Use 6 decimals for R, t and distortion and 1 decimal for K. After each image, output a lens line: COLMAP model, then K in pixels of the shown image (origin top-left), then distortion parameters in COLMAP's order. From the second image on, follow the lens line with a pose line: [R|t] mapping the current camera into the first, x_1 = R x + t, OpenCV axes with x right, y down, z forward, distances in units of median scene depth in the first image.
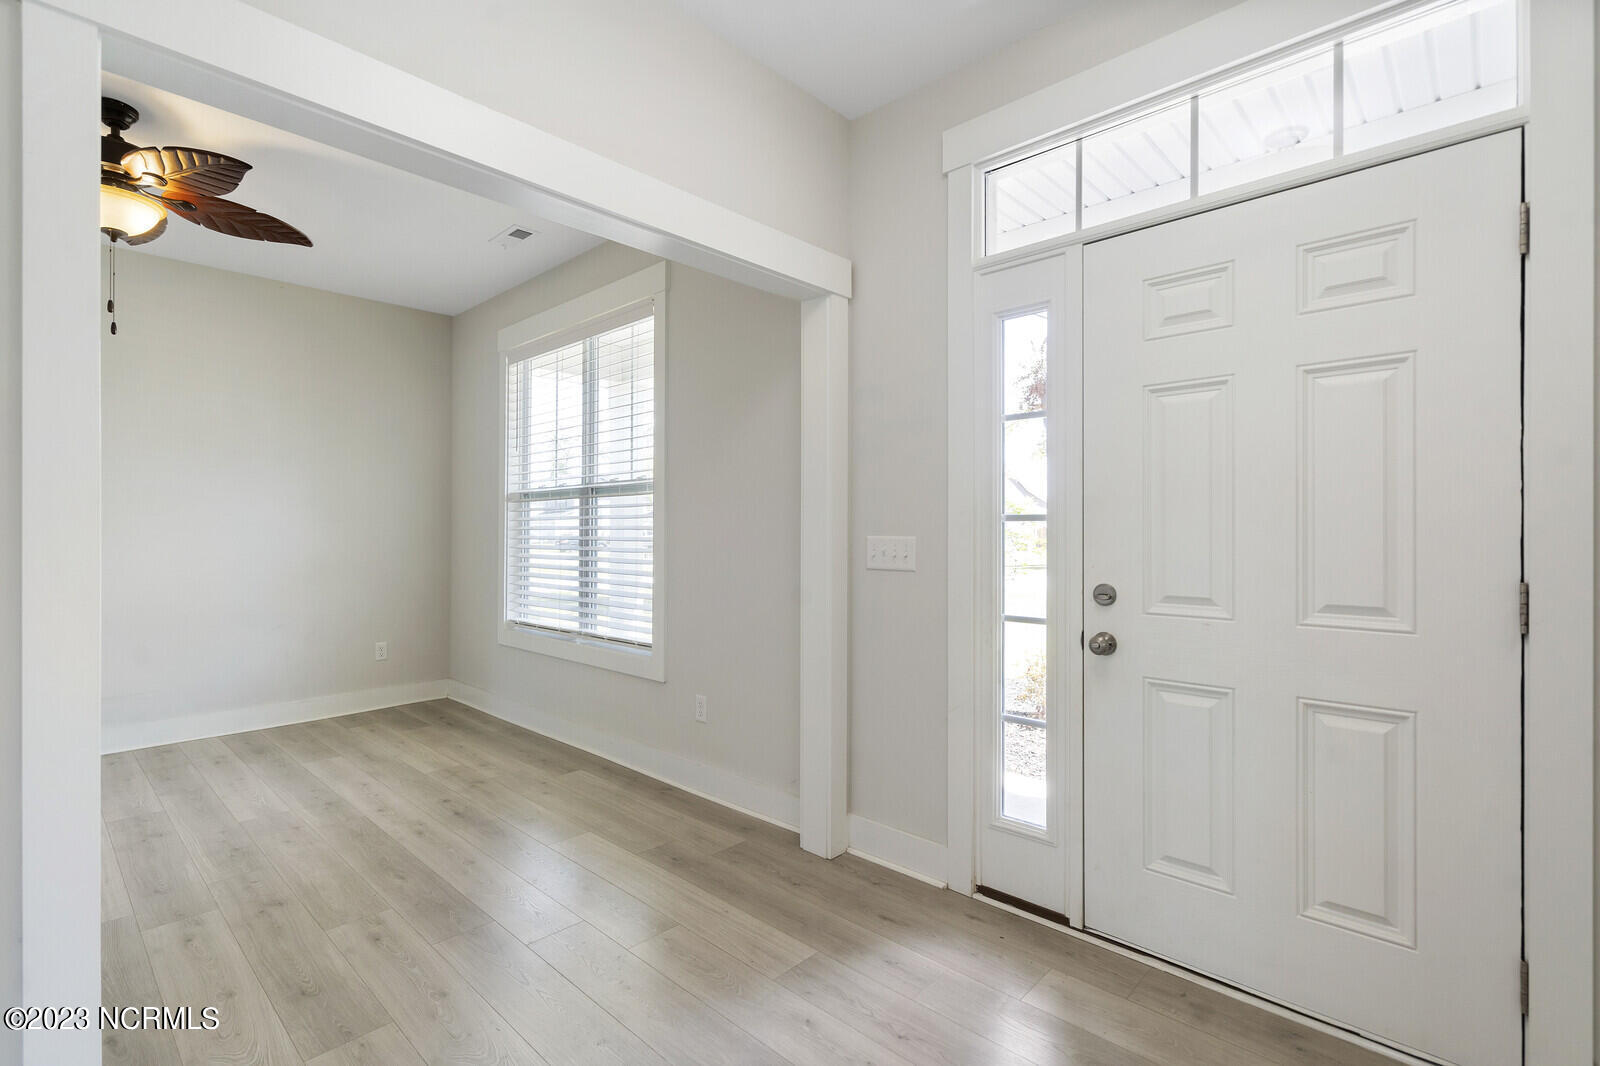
lens RADIAL K [[756.9, 0, 800.0], [0, 756.9, 533.0], [0, 0, 1]] dist [-0.002524, -0.000477]
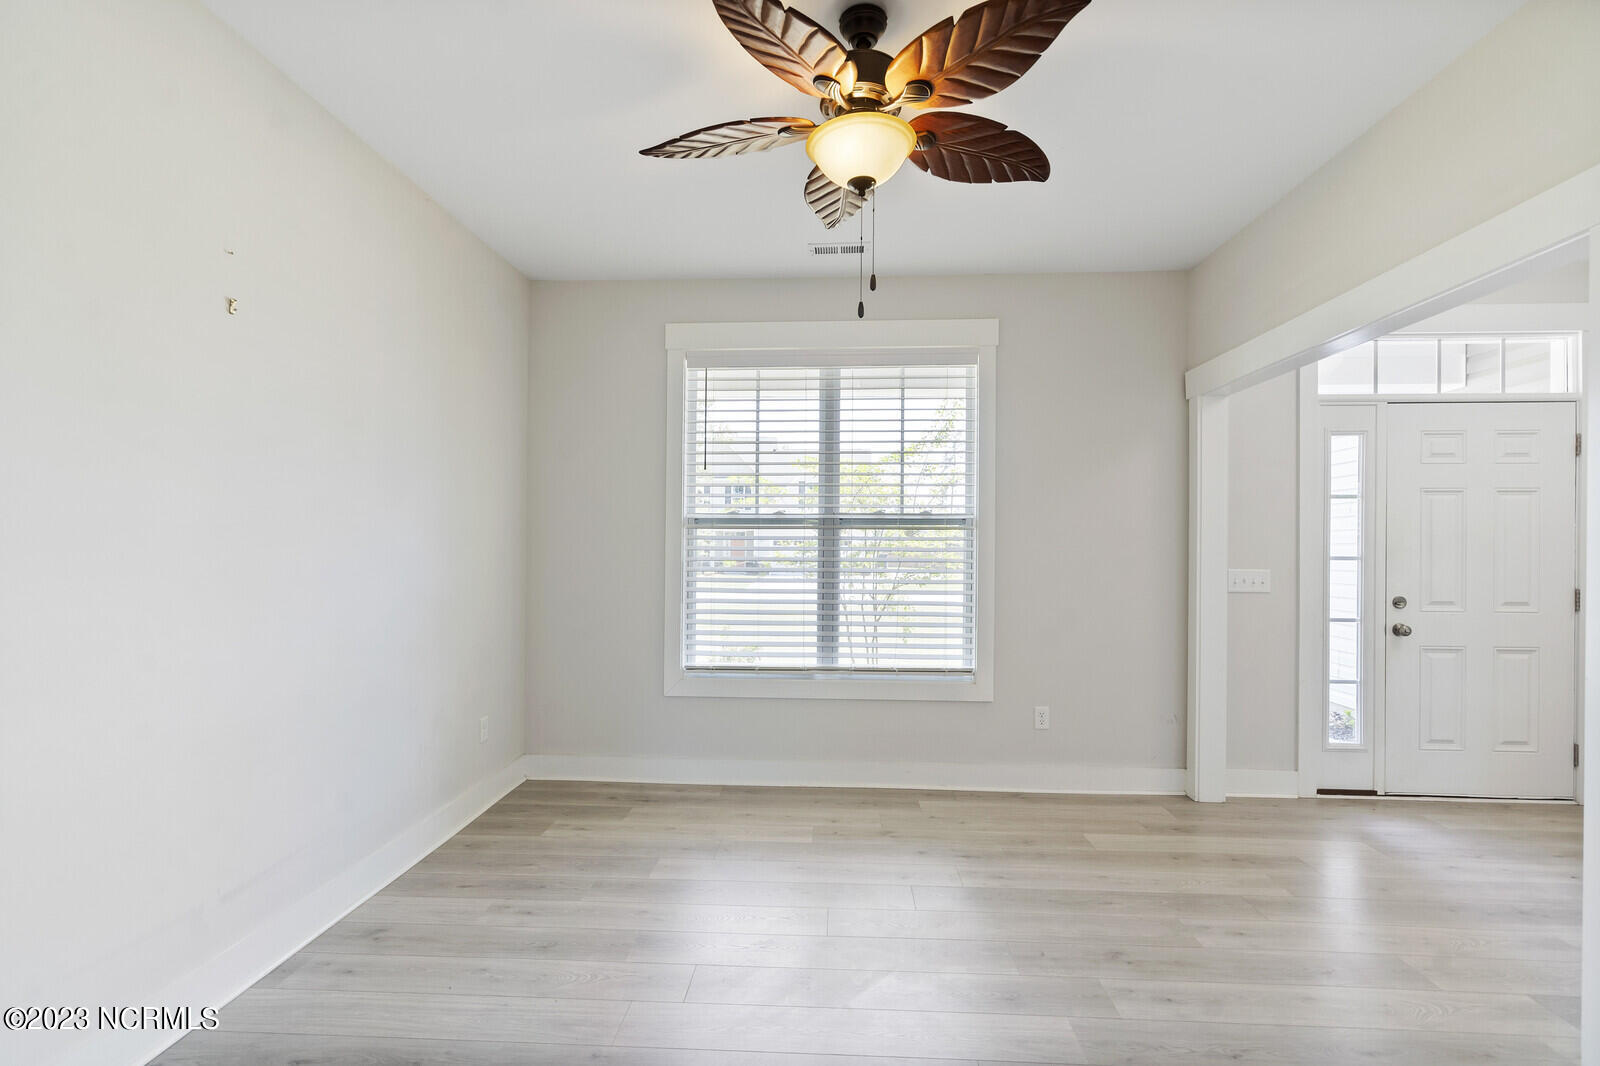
lens RADIAL K [[724.0, 0, 885.7], [0, 724.0, 539.8], [0, 0, 1]] dist [0.001717, 0.000195]
pose [[0.755151, 0.008124, 0.655501, -1.310304], [-0.003259, 0.999957, -0.008638, -0.037956], [-0.655543, 0.004387, 0.755145, 0.401957]]
